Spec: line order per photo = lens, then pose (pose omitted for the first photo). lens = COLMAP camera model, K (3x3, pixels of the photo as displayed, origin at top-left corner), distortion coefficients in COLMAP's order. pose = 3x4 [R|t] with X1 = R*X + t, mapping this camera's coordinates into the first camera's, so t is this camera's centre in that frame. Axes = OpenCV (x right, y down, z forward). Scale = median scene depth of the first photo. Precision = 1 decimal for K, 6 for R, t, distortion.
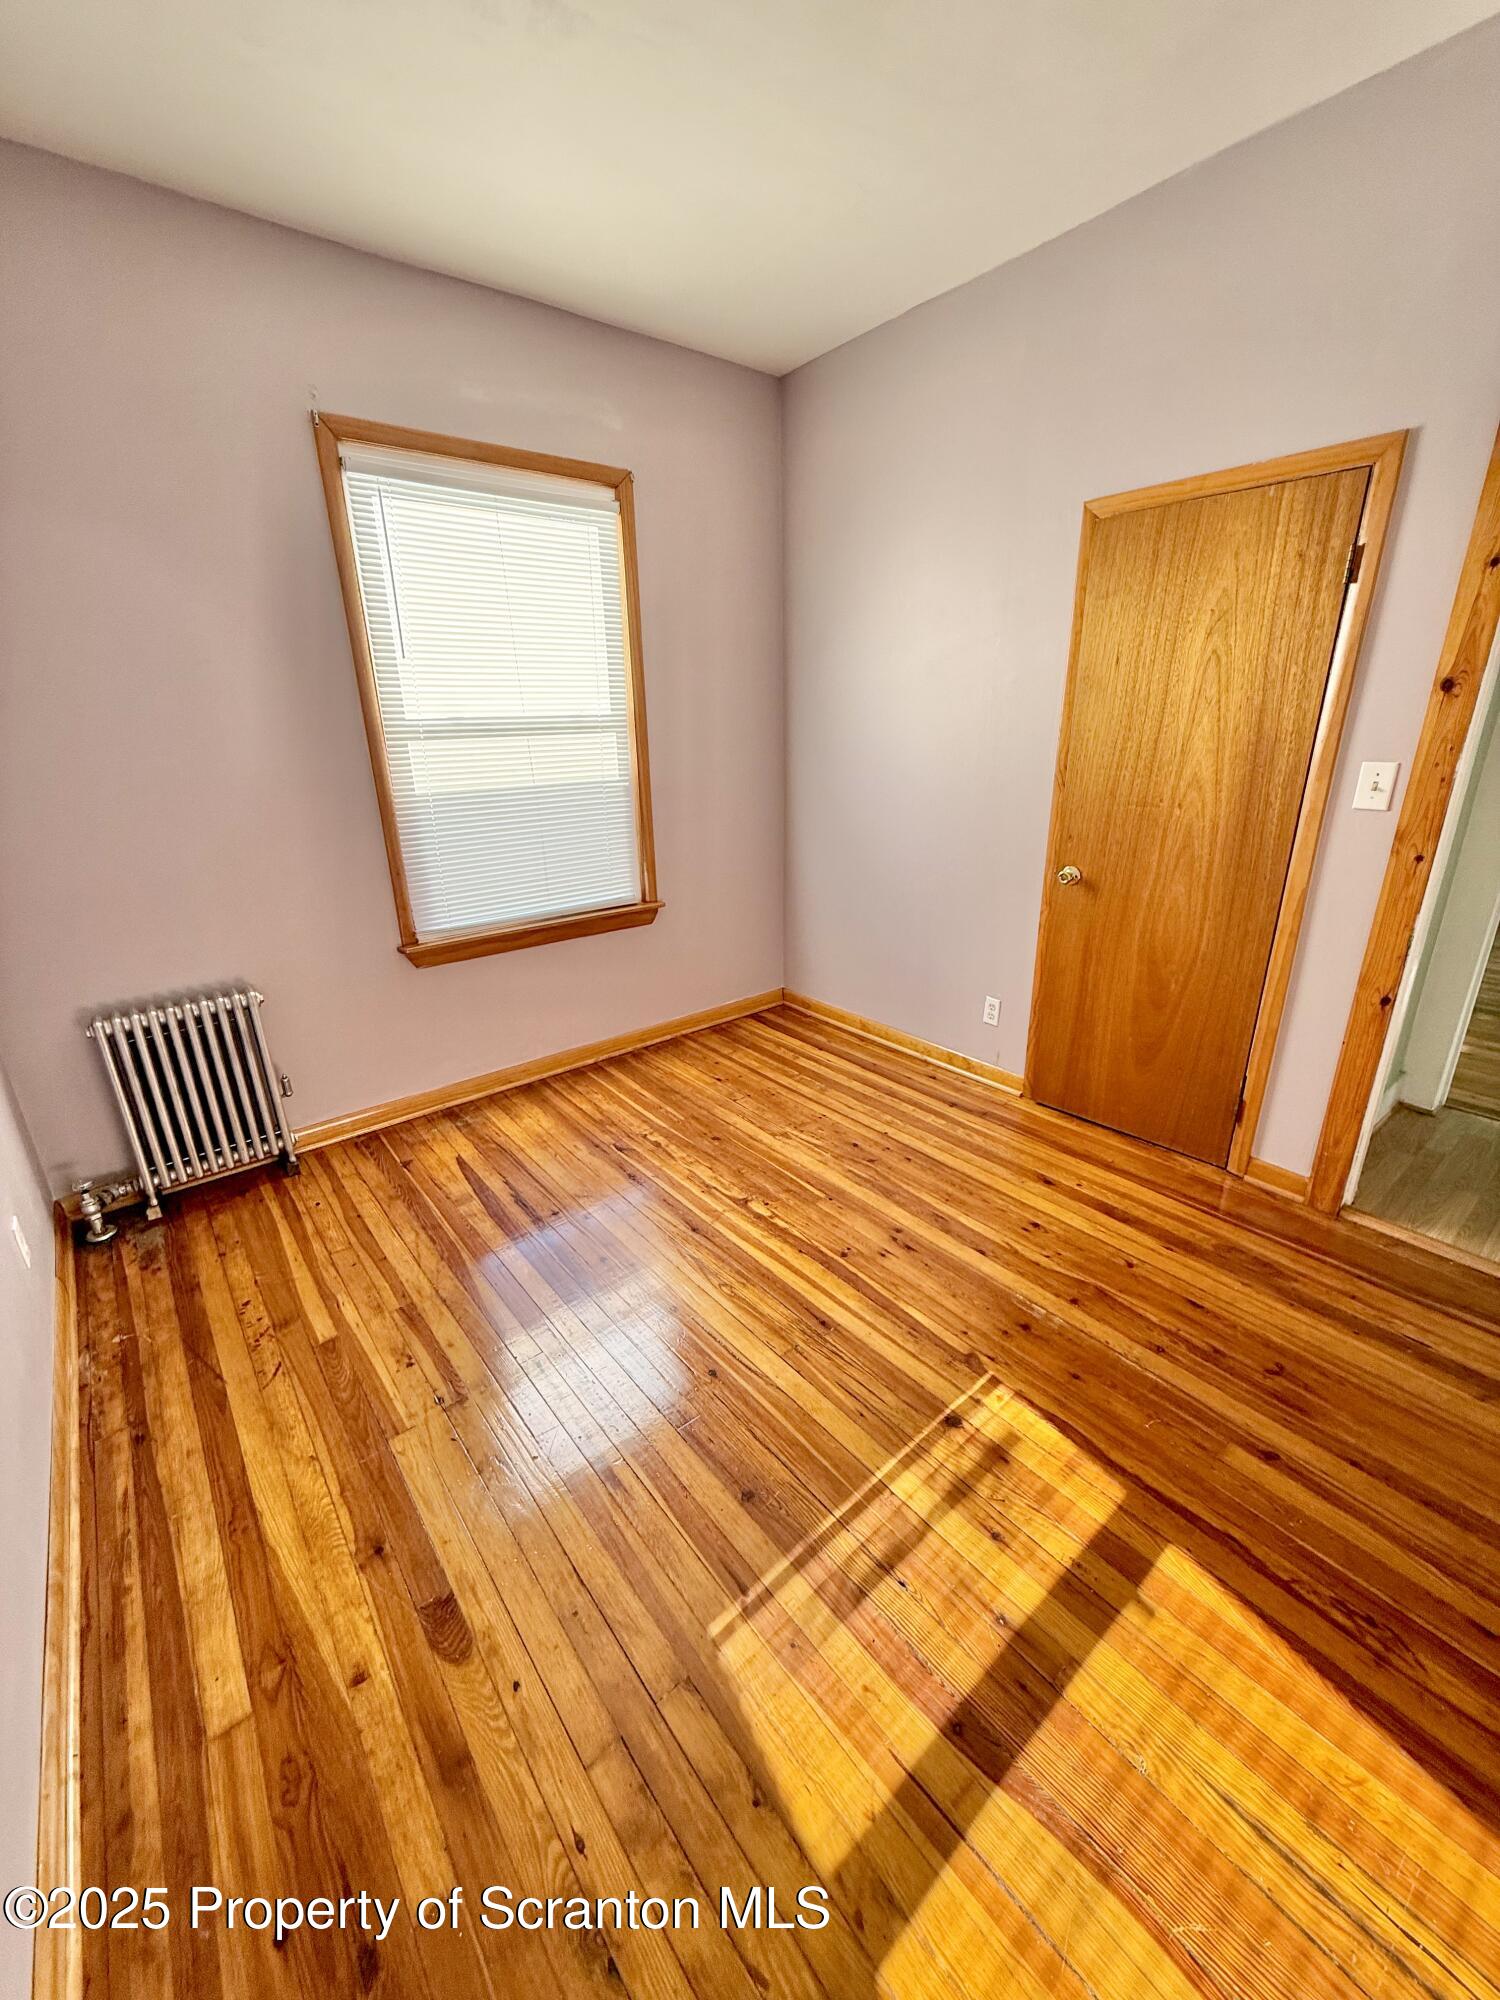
lens RADIAL K [[796.0, 0, 747.4], [0, 796.0, 1002.8], [0, 0, 1]] dist [0.002758, 0.000038]
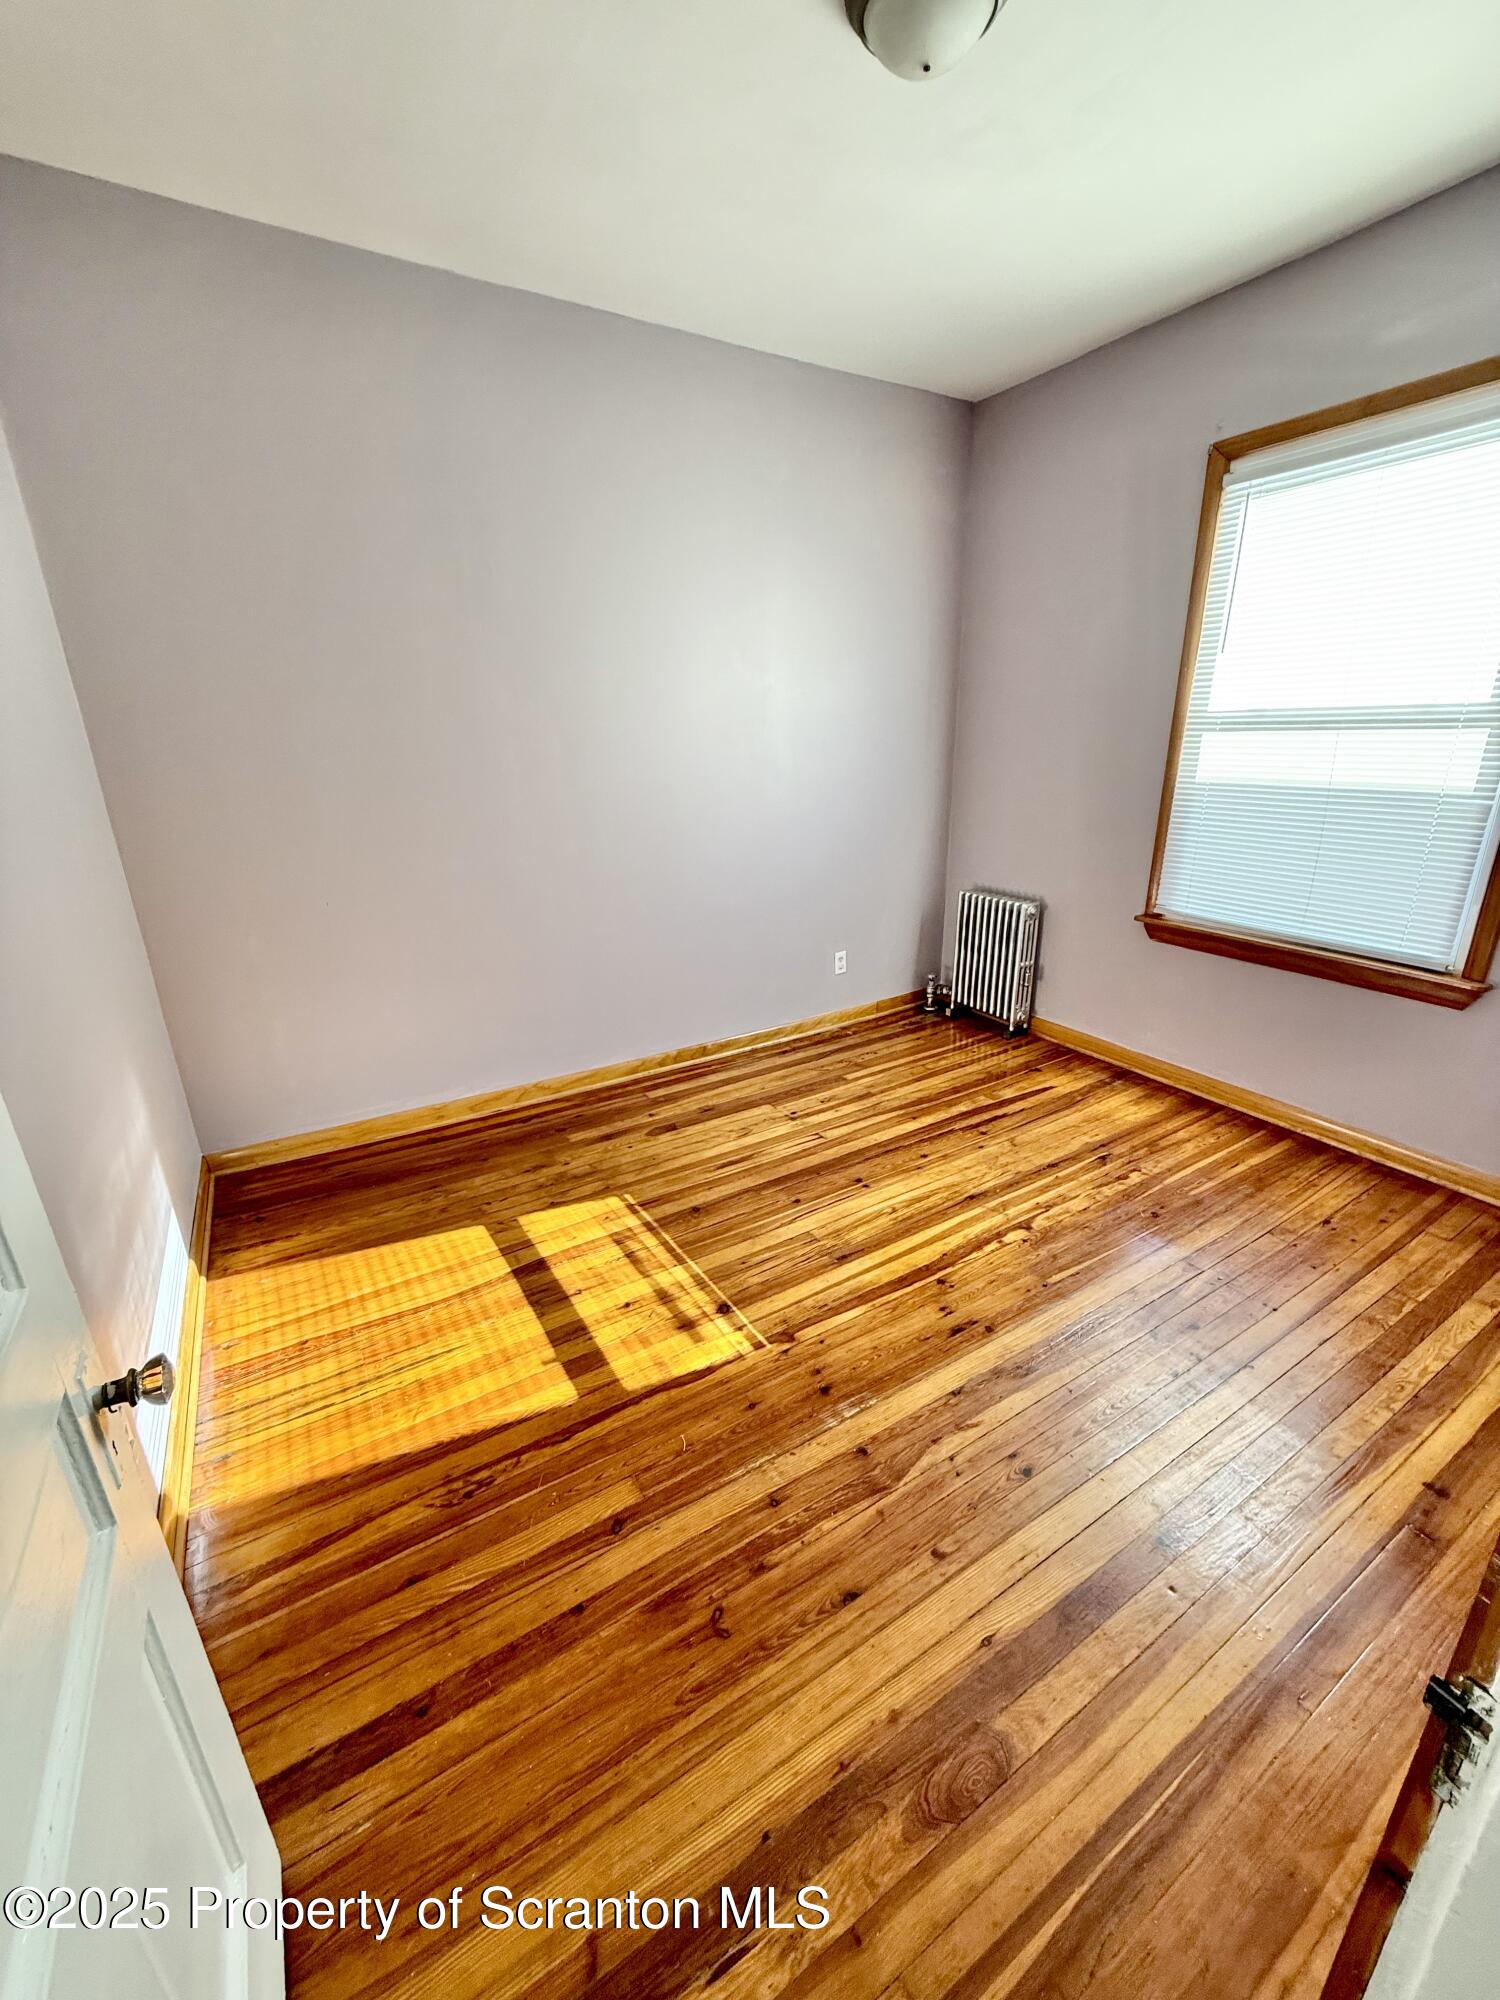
lens RADIAL K [[796.0, 0, 747.9], [0, 796.0, 1003.0], [0, 0, 1]] dist [0.002758, 0.000038]
pose [[-0.135054, 0.345237, -0.928748, 1.110044], [-0.316513, 0.873193, 0.370612, -0.308153], [0.938925, 0.344014, -0.008656, 0.811090]]
